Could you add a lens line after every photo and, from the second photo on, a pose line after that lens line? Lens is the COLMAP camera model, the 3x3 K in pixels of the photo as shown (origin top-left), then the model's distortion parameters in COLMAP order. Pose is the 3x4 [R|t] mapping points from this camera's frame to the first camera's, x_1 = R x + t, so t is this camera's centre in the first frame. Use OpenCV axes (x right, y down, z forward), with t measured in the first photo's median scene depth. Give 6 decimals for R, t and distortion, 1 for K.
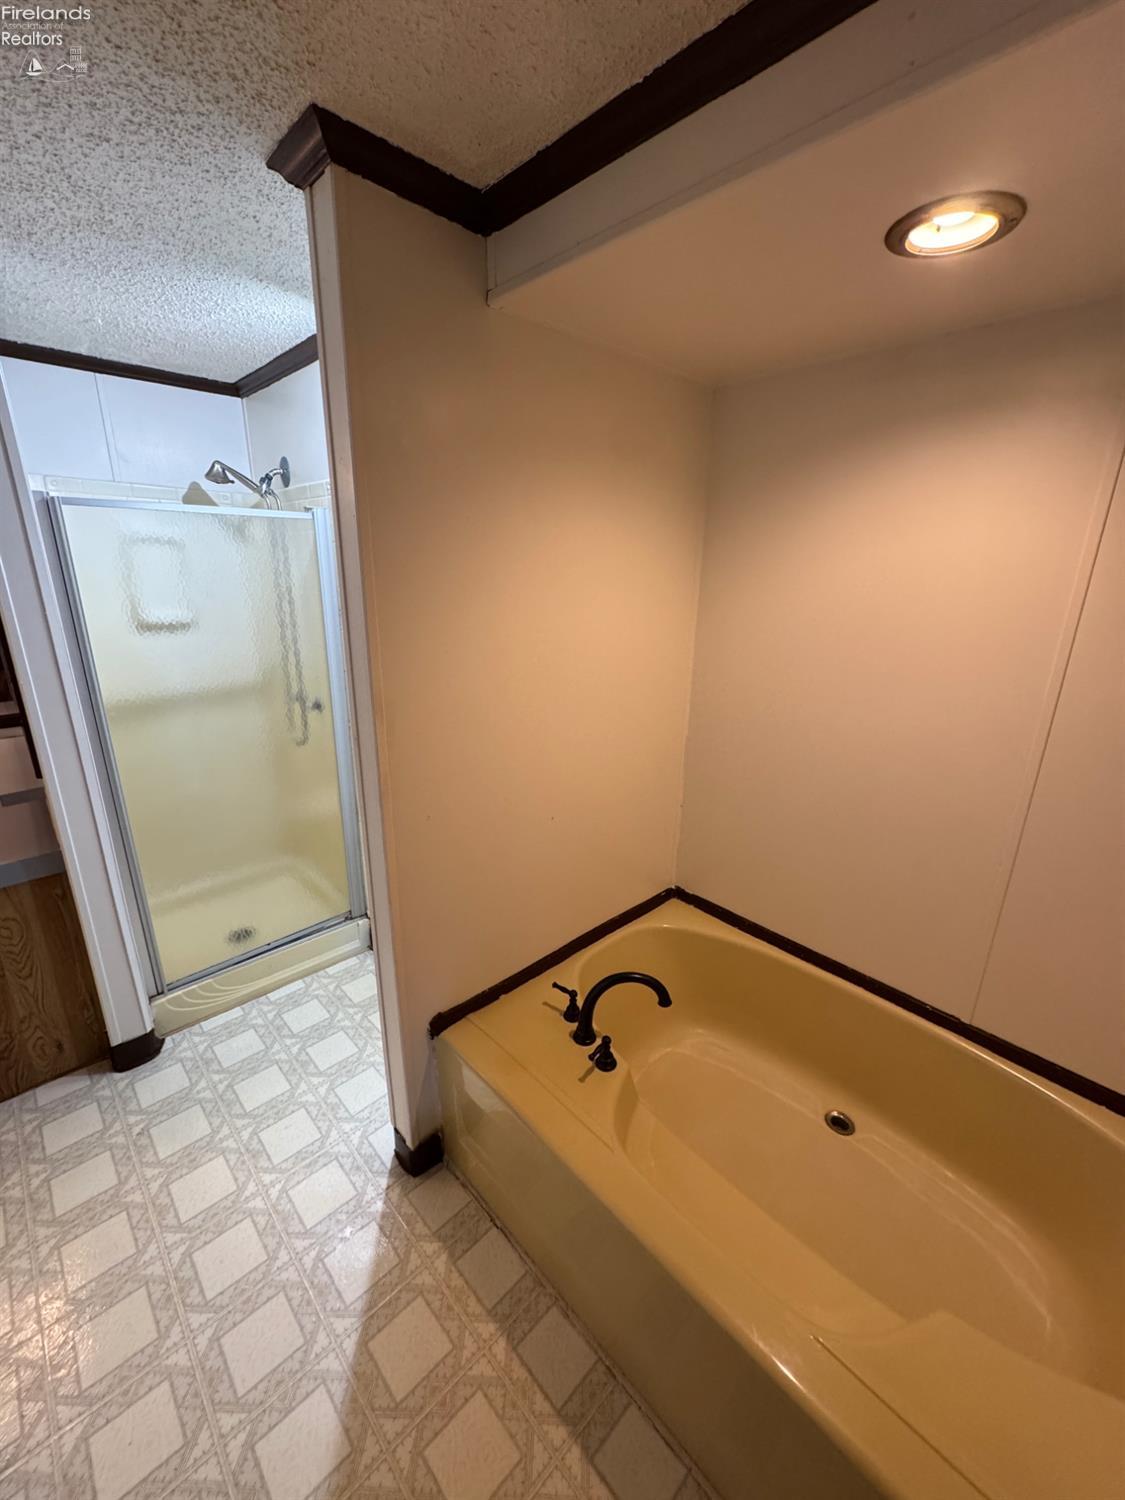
lens RADIAL K [[596.2, 0, 561.9], [0, 596.2, 752.6], [0, 0, 1]] dist [-0.002021, 0.000037]
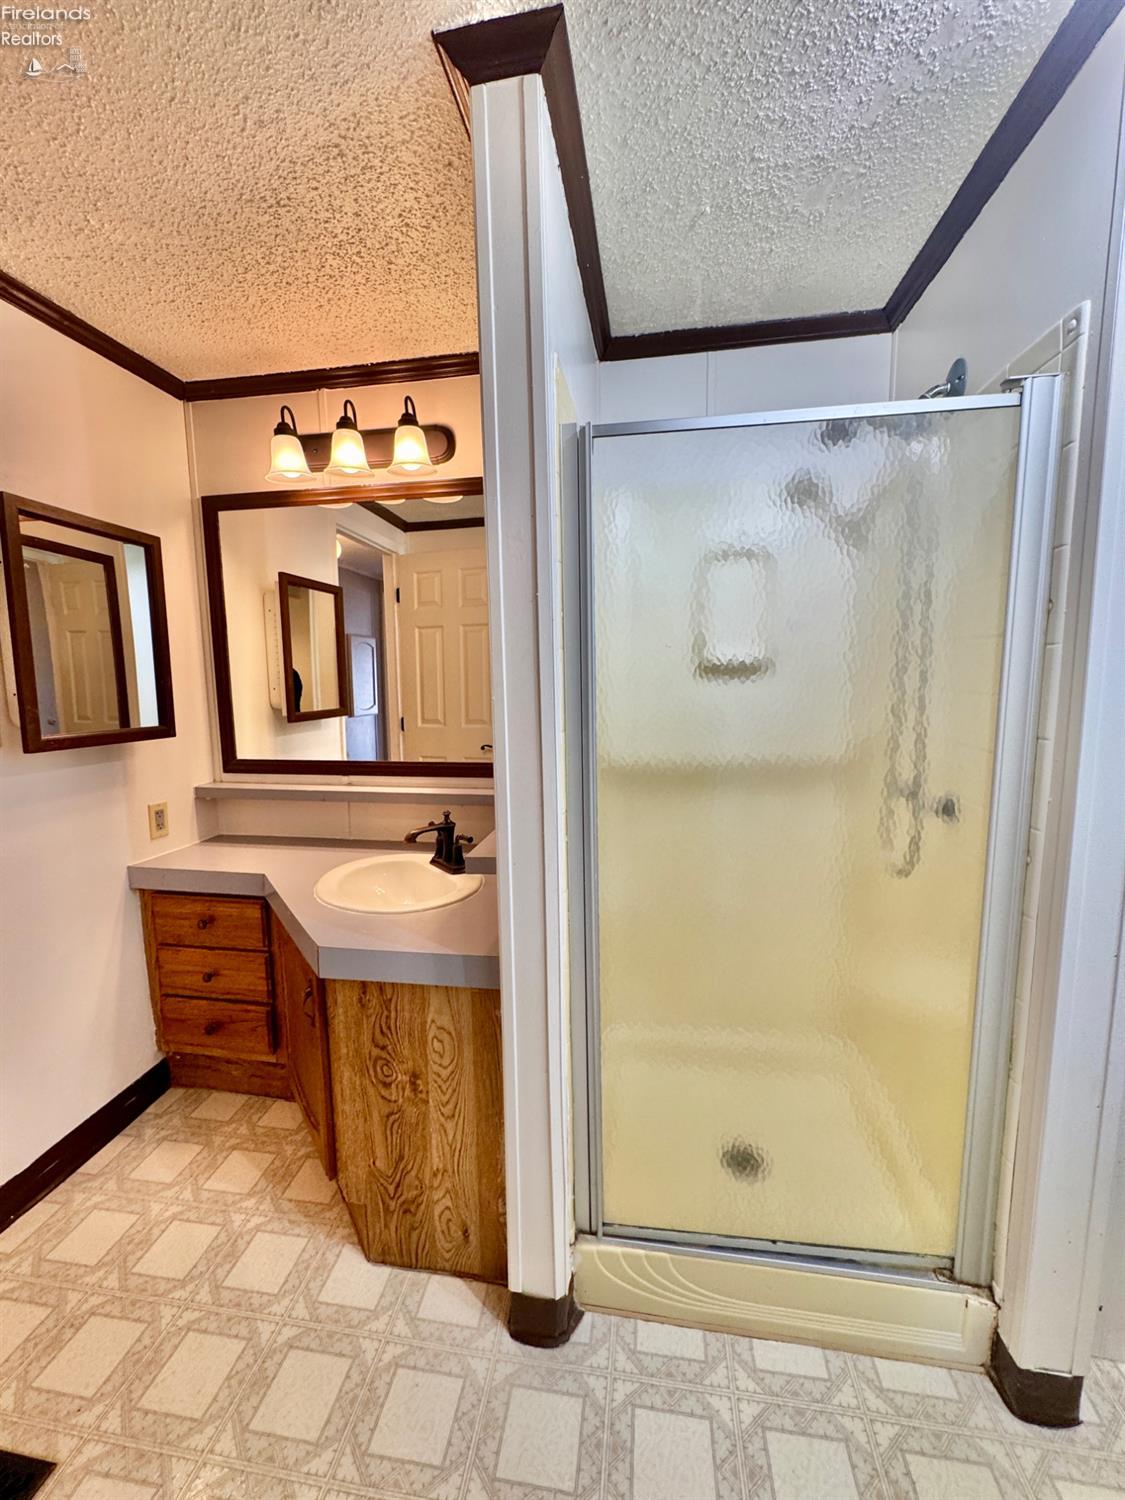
lens RADIAL K [[596.2, 0, 563.4], [0, 596.2, 746.3], [0, 0, 1]] dist [-0.002021, 0.000037]
pose [[0.597946, 0.071104, -0.798376, -0.246819], [-0.211221, 0.974829, -0.071376, -0.028917], [0.773205, 0.211313, 0.597914, 0.516148]]
